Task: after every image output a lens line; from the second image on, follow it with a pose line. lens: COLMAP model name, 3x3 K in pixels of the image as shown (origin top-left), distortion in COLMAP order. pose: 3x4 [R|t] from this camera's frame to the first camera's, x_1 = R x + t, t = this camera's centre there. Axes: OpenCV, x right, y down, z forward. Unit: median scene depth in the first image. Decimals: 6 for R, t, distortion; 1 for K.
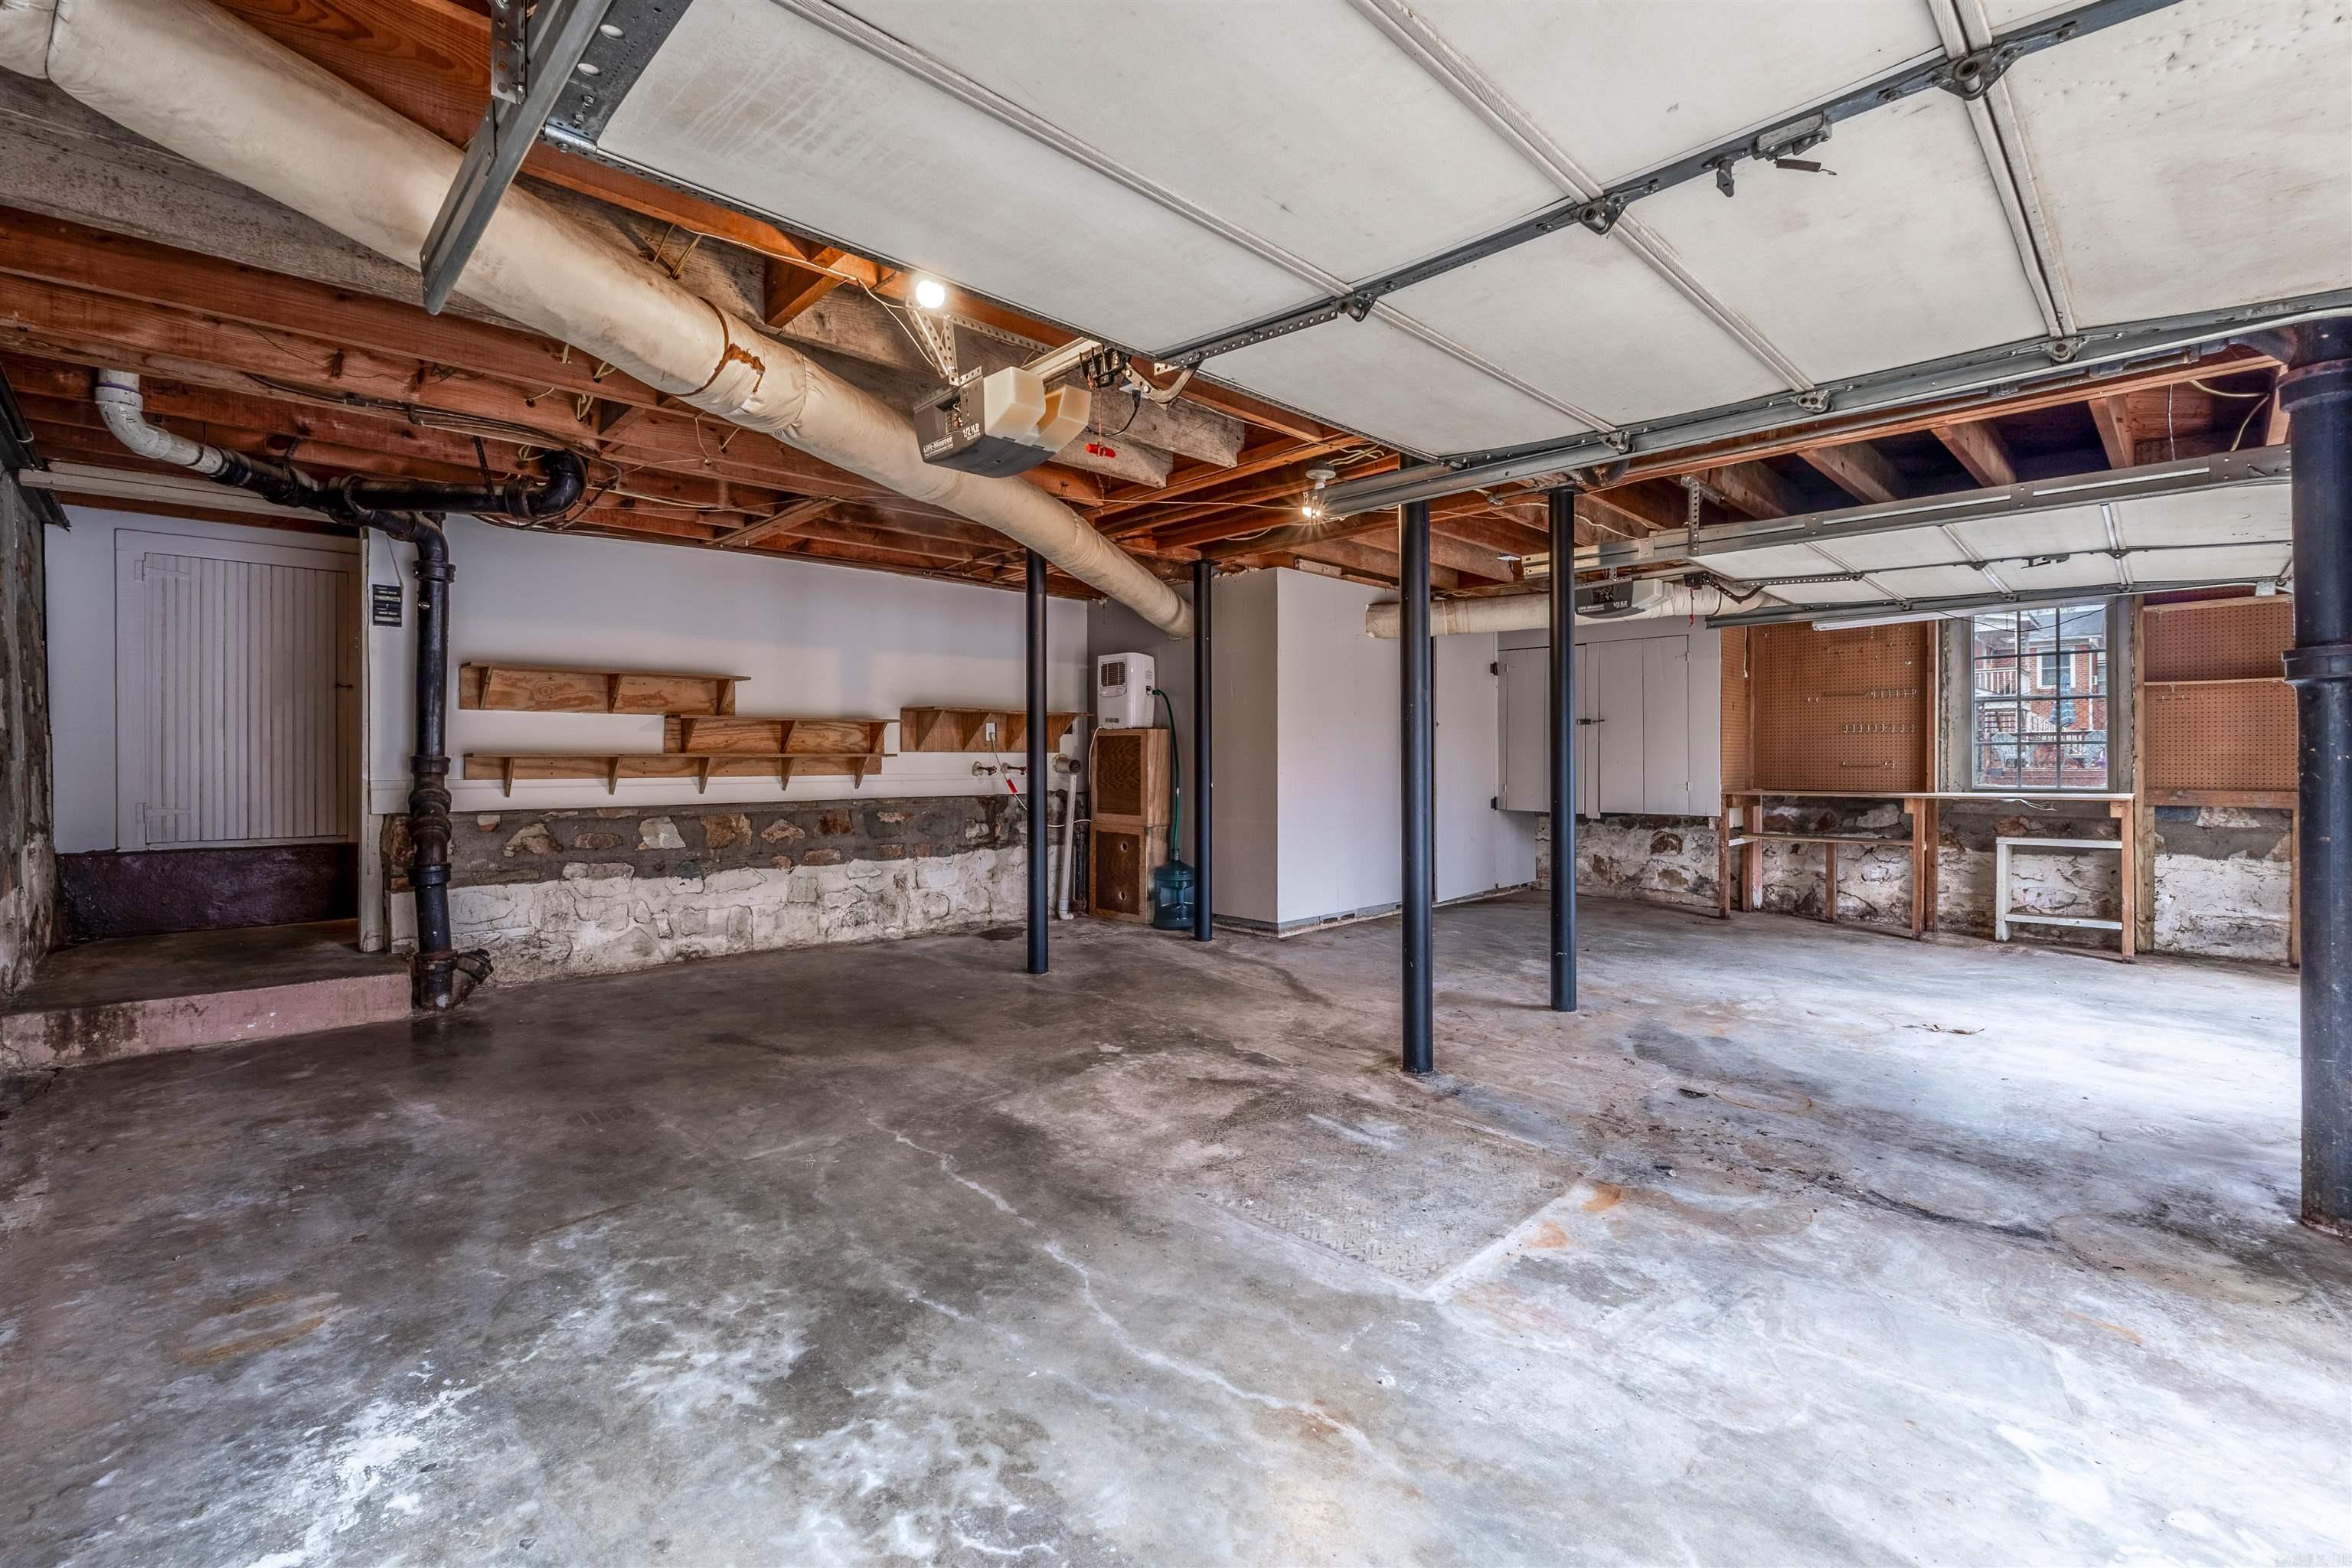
lens RADIAL K [[1013.8, 0, 1175.9], [0, 1013.8, 749.3], [0, 0, 1]] dist [-0.004336, -0.000306]
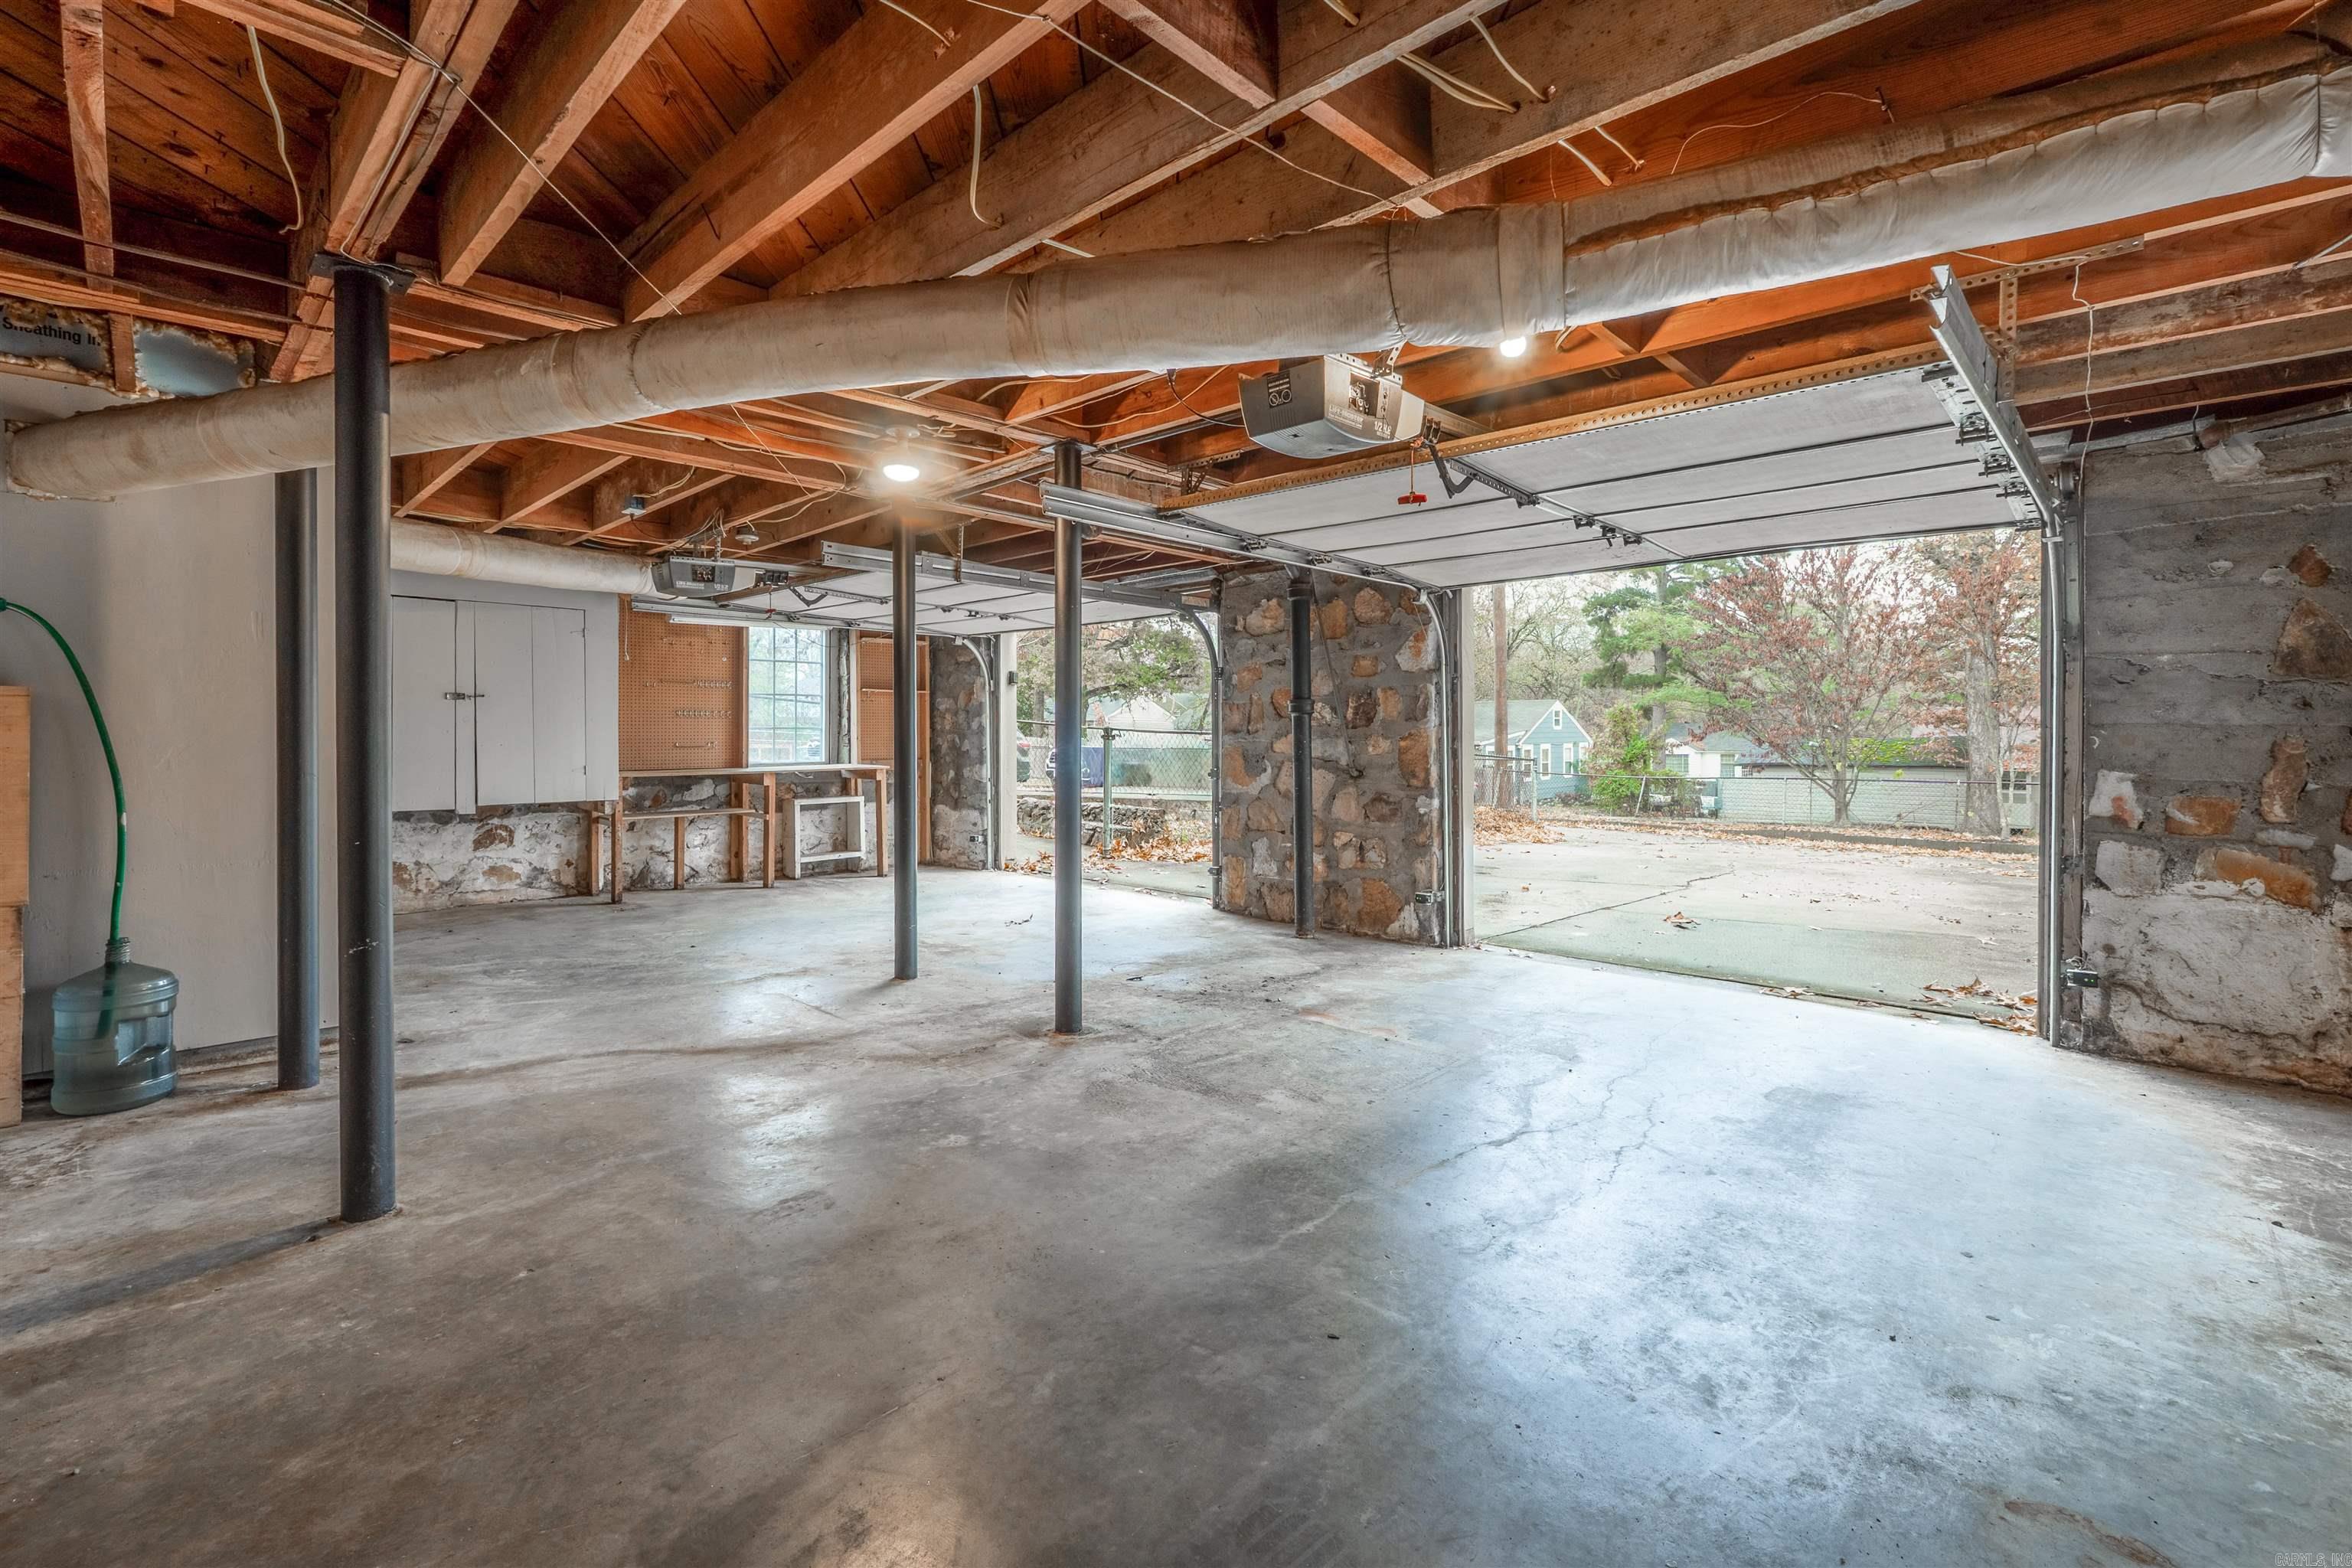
lens RADIAL K [[1013.8, 0, 1175.9], [0, 1013.8, 749.3], [0, 0, 1]] dist [-0.004336, -0.000306]
pose [[-0.023088, -0.016350, 0.999600, -0.518093], [-0.014300, 0.999769, 0.016023, -0.007378], [-0.999631, -0.013924, -0.023316, 0.540651]]
